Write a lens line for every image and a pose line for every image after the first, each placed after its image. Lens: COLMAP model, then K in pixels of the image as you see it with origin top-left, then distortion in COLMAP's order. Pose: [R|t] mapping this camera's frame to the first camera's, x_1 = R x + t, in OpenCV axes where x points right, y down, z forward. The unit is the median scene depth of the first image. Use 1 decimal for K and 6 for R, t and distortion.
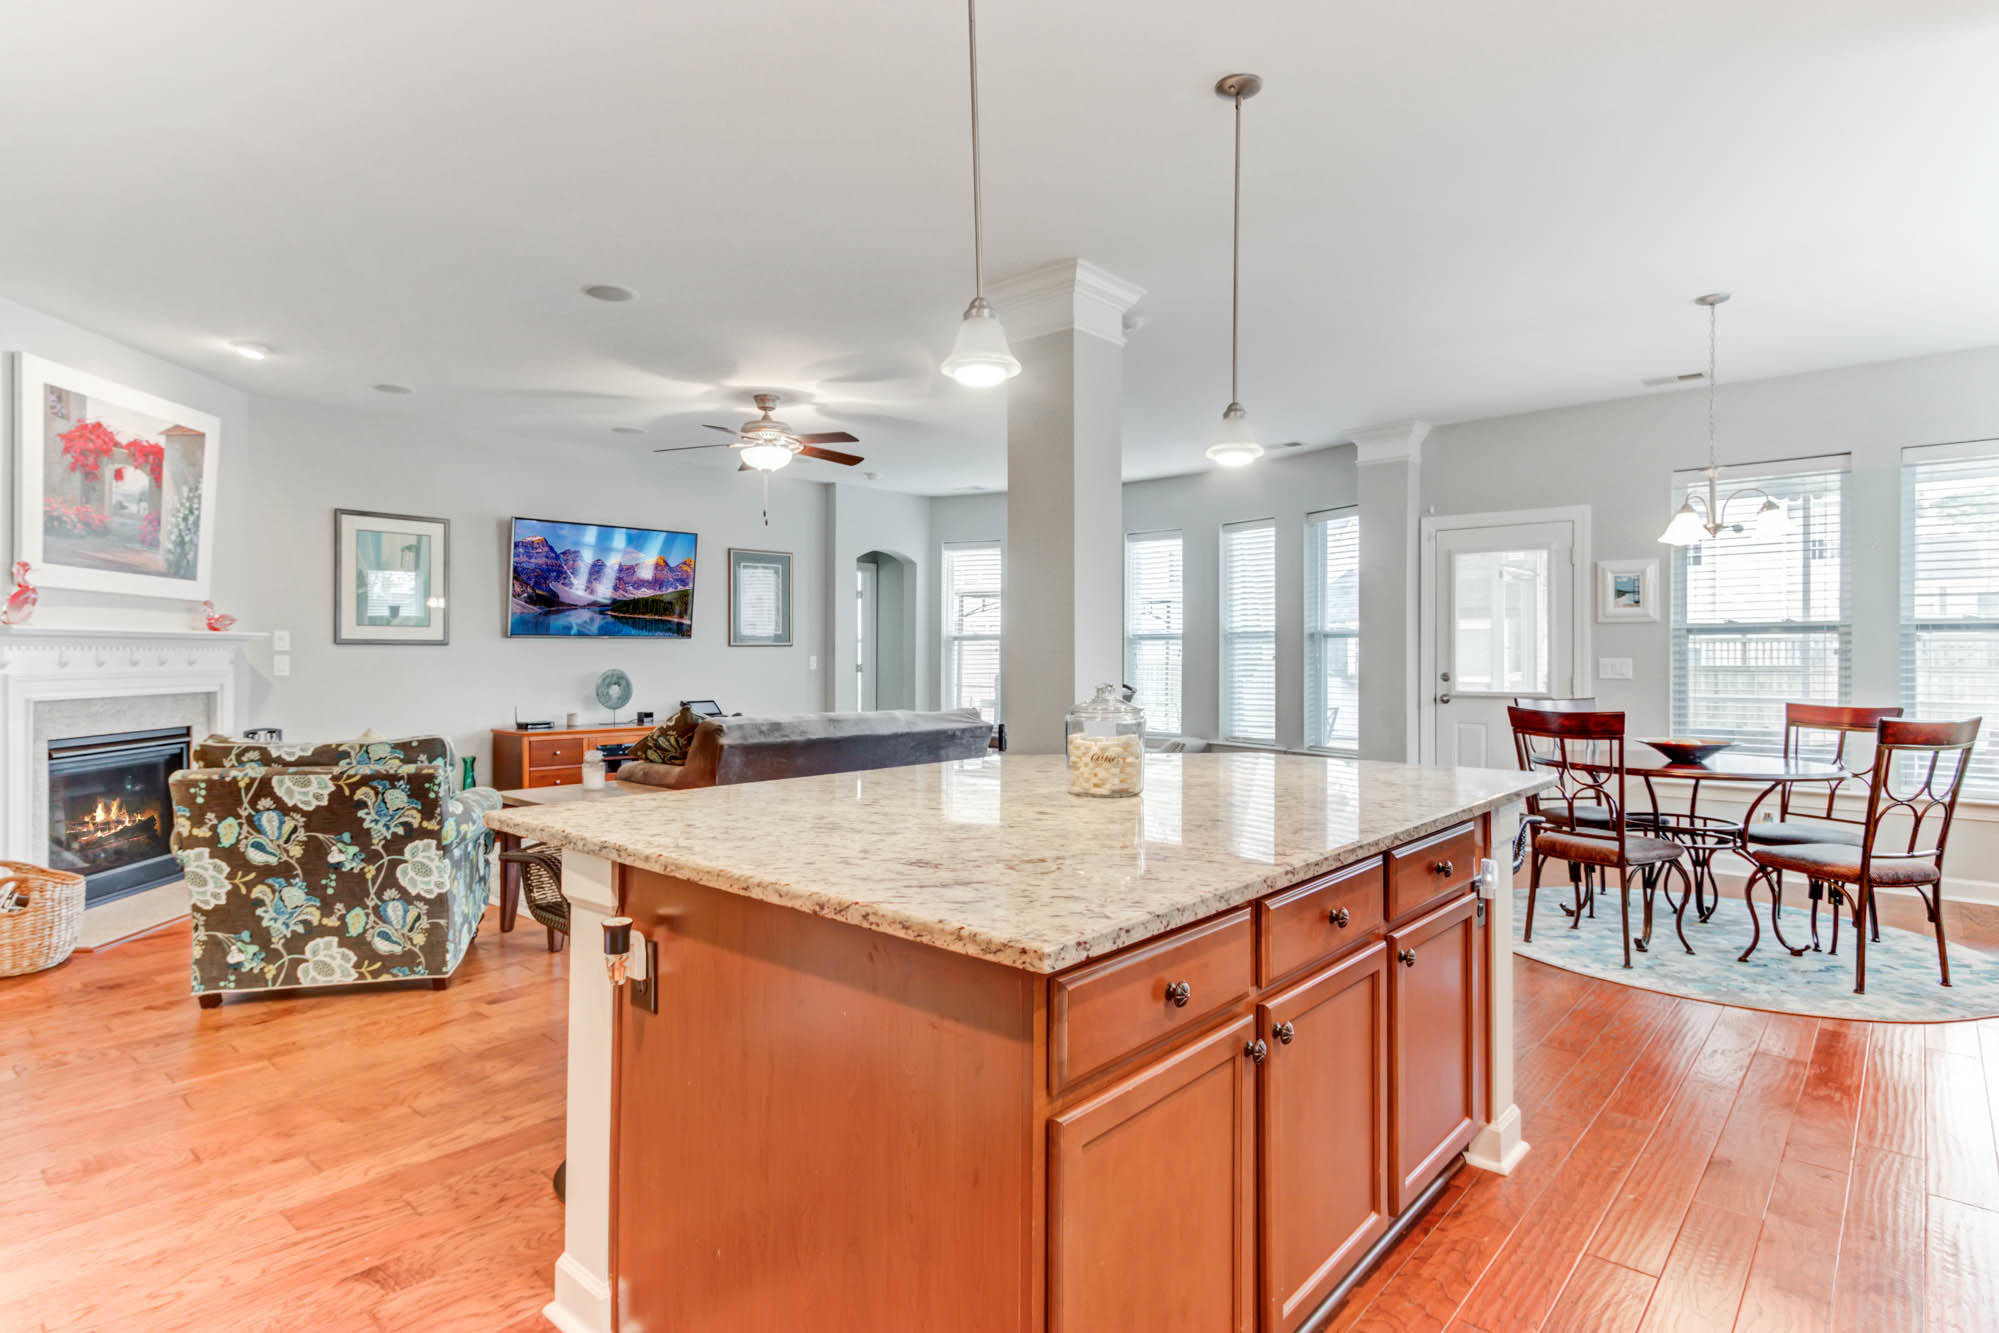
lens RADIAL K [[1086.2, 0, 999.5], [0, 1086.2, 666.5], [0, 0, 1]] dist [0.019912, -0.000206]
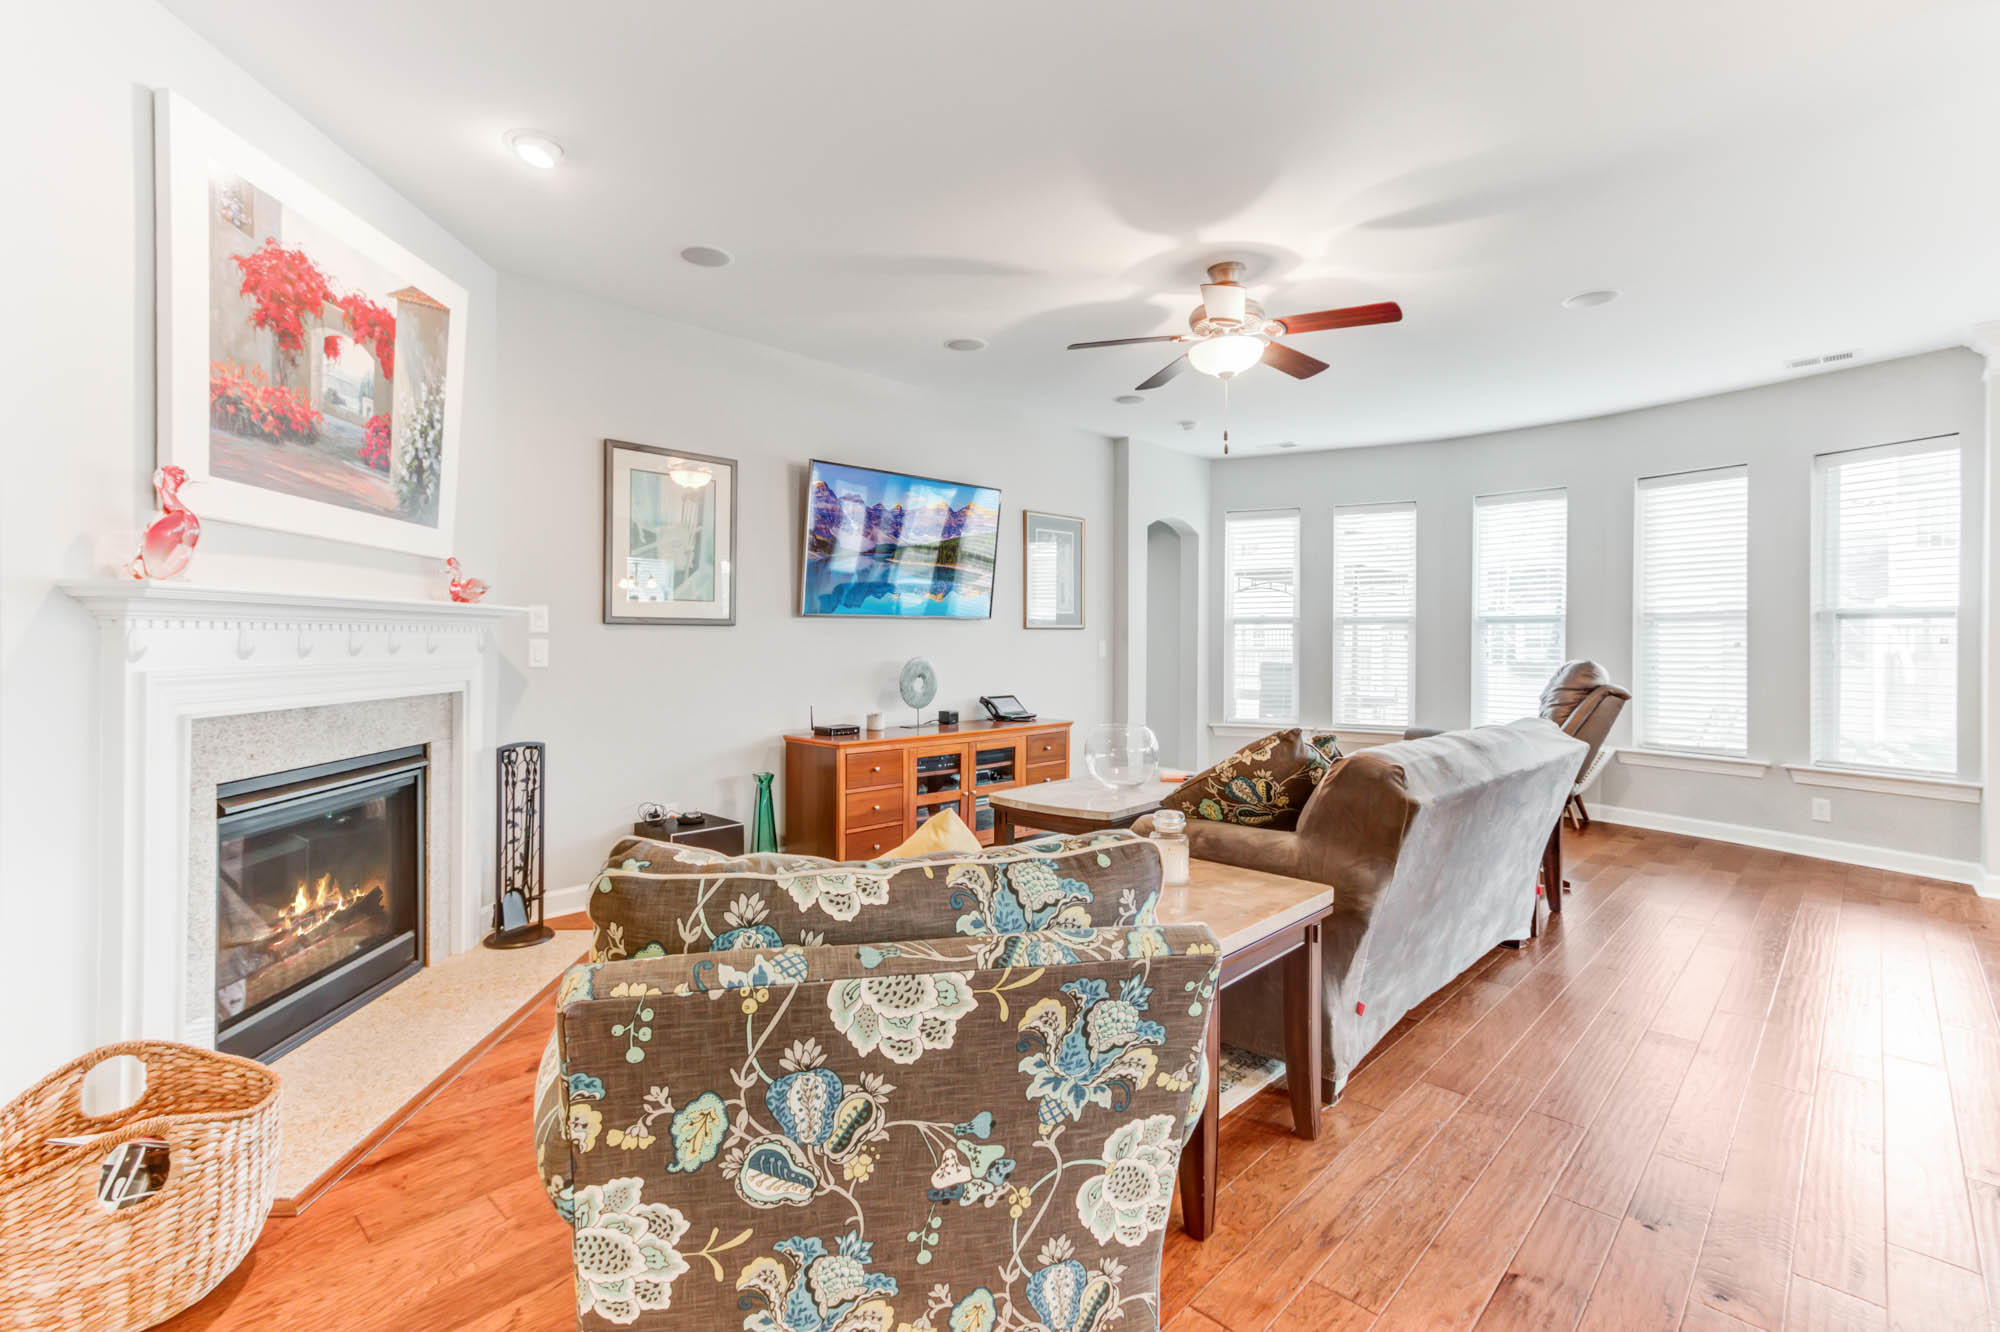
lens RADIAL K [[926.4, 0, 995.8], [0, 926.4, 648.6], [0, 0, 1]] dist [0.029976, -0.000391]
pose [[0.999619, 0.002102, -0.027539, -0.418497], [-0.002155, 0.999996, -0.001900, -0.004316], [0.027535, 0.001959, 0.999619, 0.488266]]
